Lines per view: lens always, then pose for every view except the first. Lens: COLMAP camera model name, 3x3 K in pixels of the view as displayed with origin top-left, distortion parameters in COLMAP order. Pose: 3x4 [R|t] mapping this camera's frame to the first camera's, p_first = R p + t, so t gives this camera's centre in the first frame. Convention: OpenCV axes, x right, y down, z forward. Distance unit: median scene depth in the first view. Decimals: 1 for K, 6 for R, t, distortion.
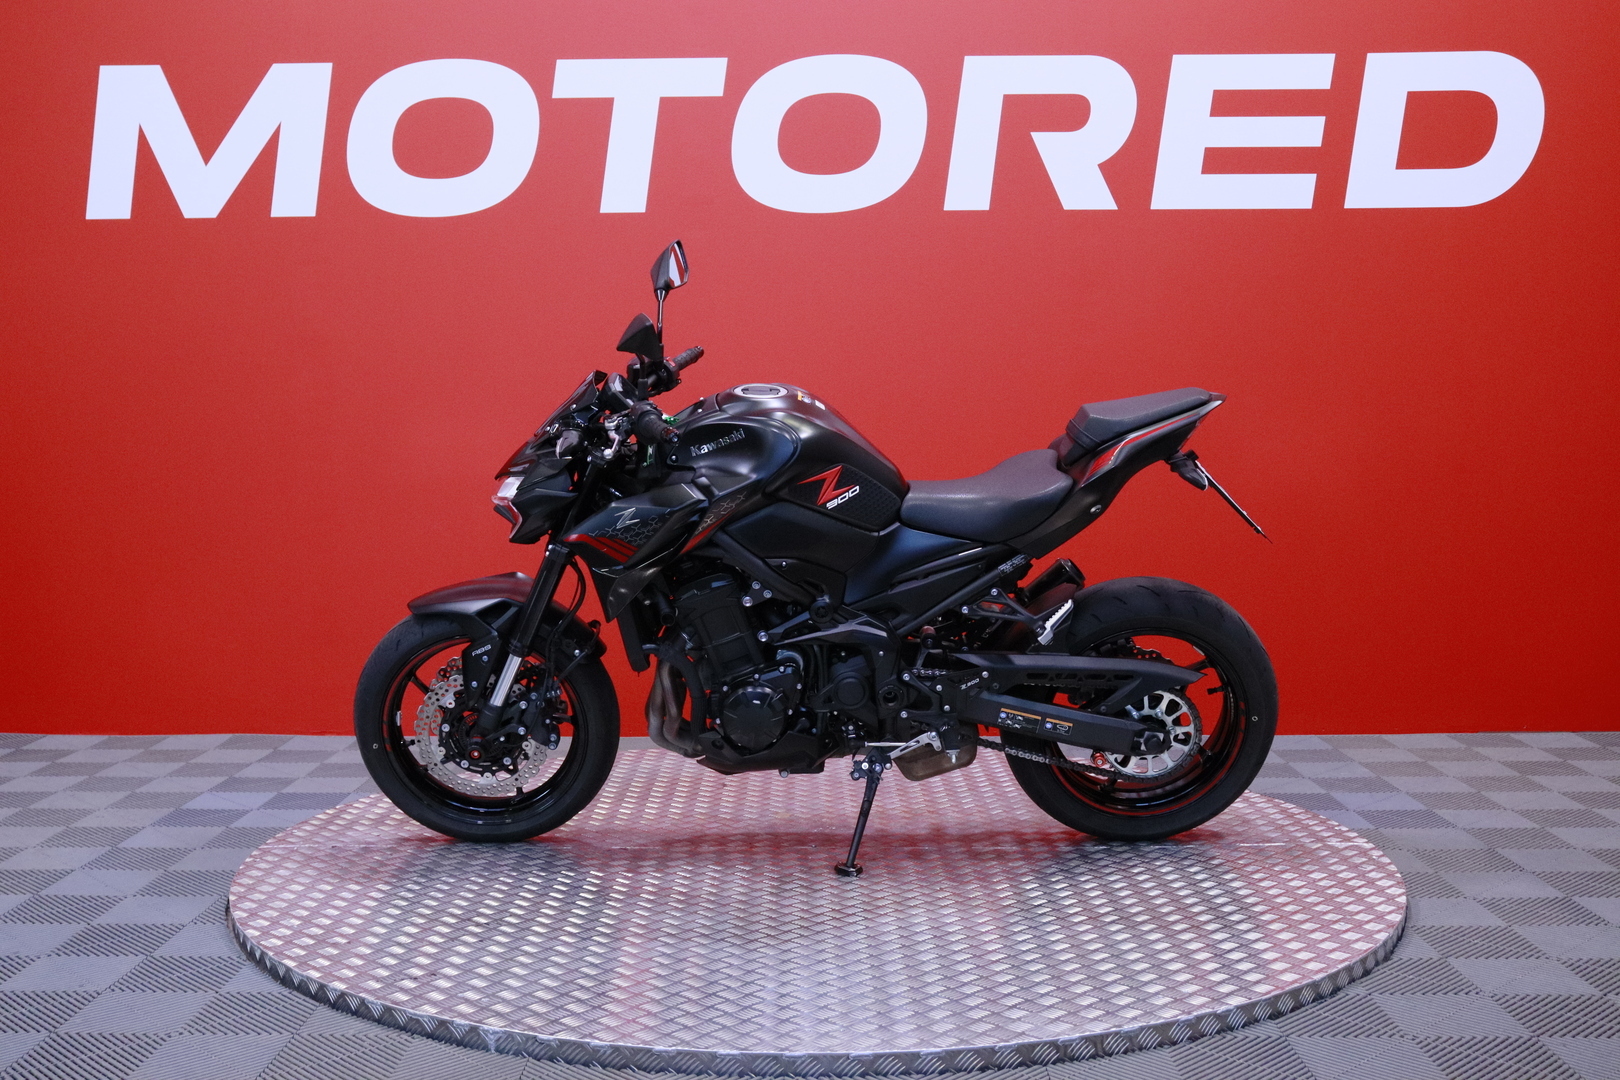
lens RADIAL K [[1812.6, 0, 807.8], [0, 1812.6, 538.5], [0, 0, 1]] dist [-0.019377, 0.000000]
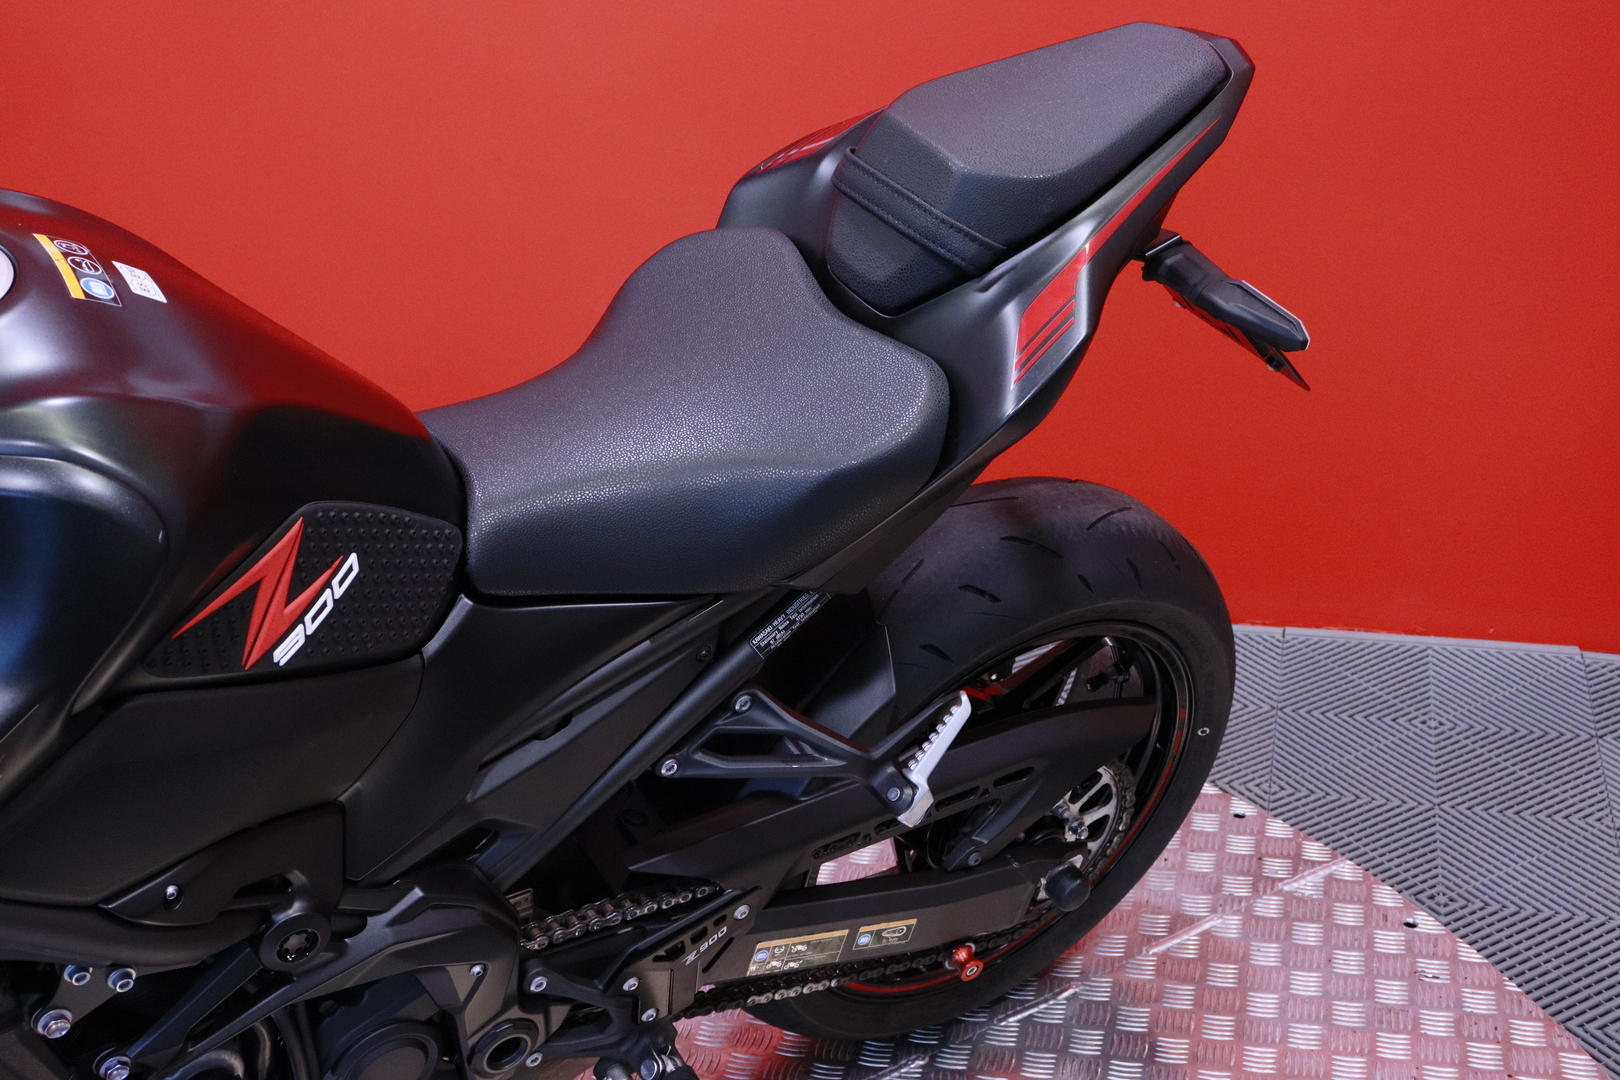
lens RADIAL K [[1991.3, 0, 810.0], [0, 1991.3, 540.7], [0, 0, 1]] dist [-0.013565, 0.000000]
pose [[0.795274, -0.294125, 0.530123, -0.082718], [0.008008, 0.879449, 0.475925, -0.182202], [-0.606198, -0.374245, 0.701759, 0.732118]]
